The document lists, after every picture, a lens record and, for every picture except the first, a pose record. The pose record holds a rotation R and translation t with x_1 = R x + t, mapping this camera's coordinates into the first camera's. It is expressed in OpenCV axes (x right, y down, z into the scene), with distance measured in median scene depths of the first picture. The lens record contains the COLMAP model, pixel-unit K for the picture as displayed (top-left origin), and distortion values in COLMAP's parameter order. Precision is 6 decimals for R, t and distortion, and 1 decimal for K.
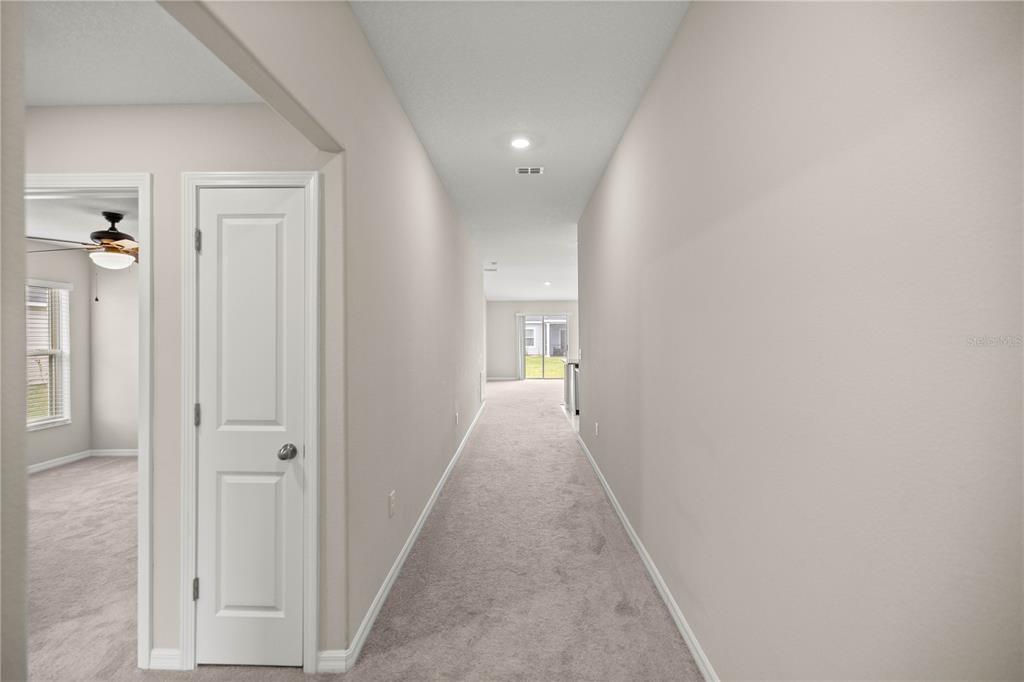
lens RADIAL K [[435.2, 0, 509.0], [0, 435.2, 335.1], [0, 0, 1]] dist [0.004305, 0.000311]
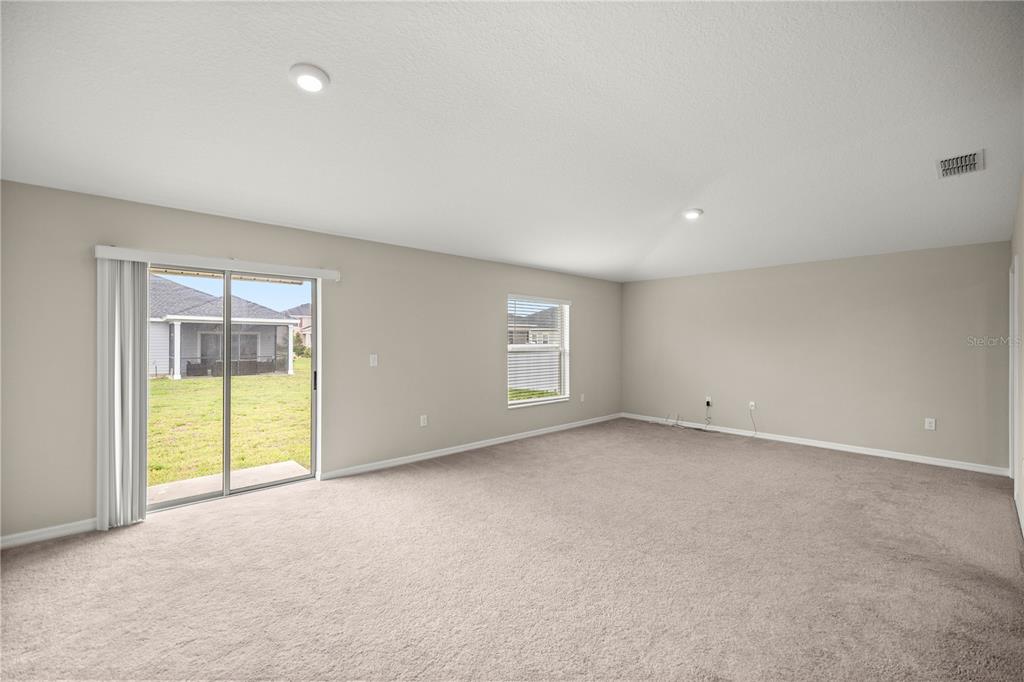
lens RADIAL K [[435.2, 0, 506.8], [0, 435.2, 340.5], [0, 0, 1]] dist [0.004305, 0.000311]
pose [[0.725185, 0.004668, 0.688538, 0.011260], [-0.001721, 0.999986, -0.004967, 0.000053], [-0.688552, 0.002417, 0.725183, 0.529481]]
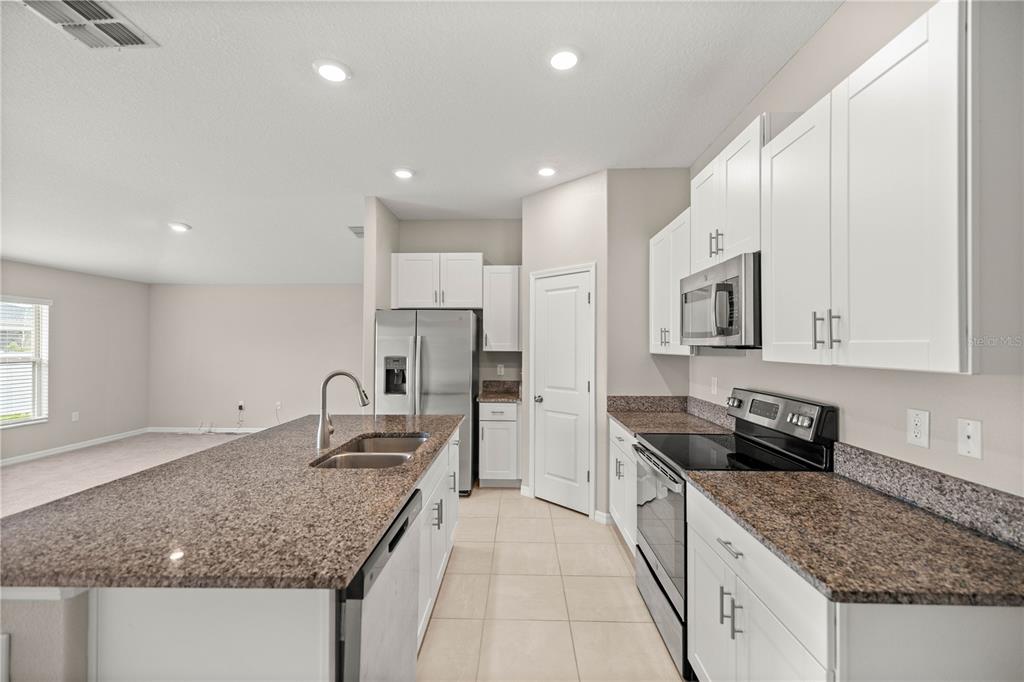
lens RADIAL K [[435.2, 0, 510.5], [0, 435.2, 341.7], [0, 0, 1]] dist [0.004305, 0.000311]
pose [[0.003920, 0.011173, 0.999930, -0.002943], [0.002185, 0.999935, -0.011182, -0.003374], [-0.999990, 0.002229, 0.003896, 0.397872]]
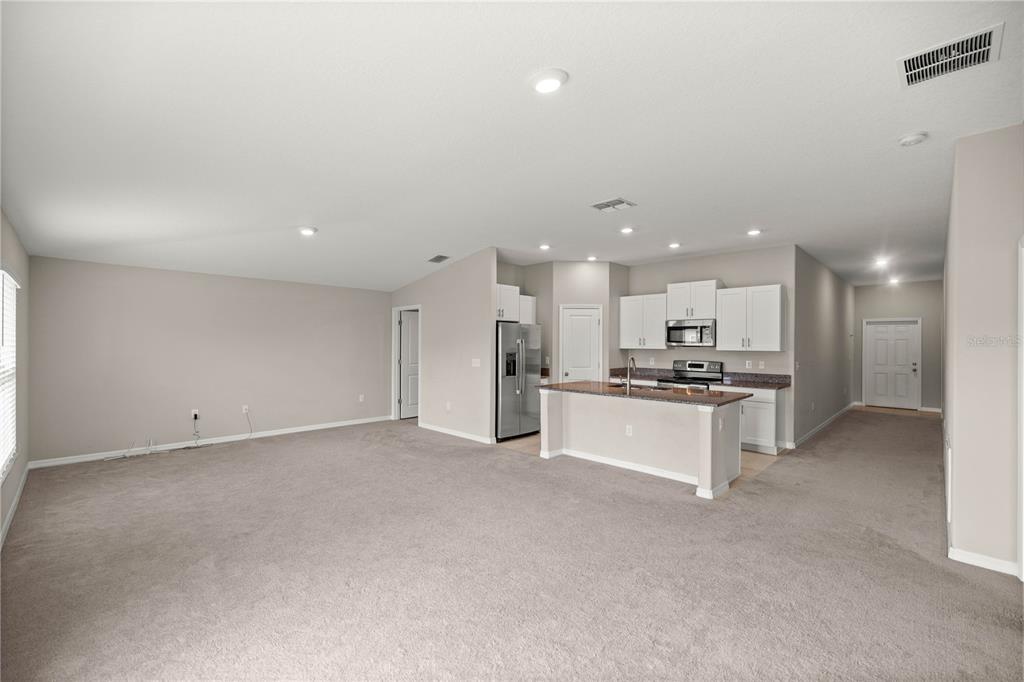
lens RADIAL K [[435.2, 0, 513.5], [0, 435.2, 340.1], [0, 0, 1]] dist [0.004305, 0.000311]
pose [[-0.733432, 0.002824, 0.679757, -0.030455], [0.000896, 0.999995, -0.003188, -0.008907], [-0.679763, -0.001729, -0.733430, 0.859263]]
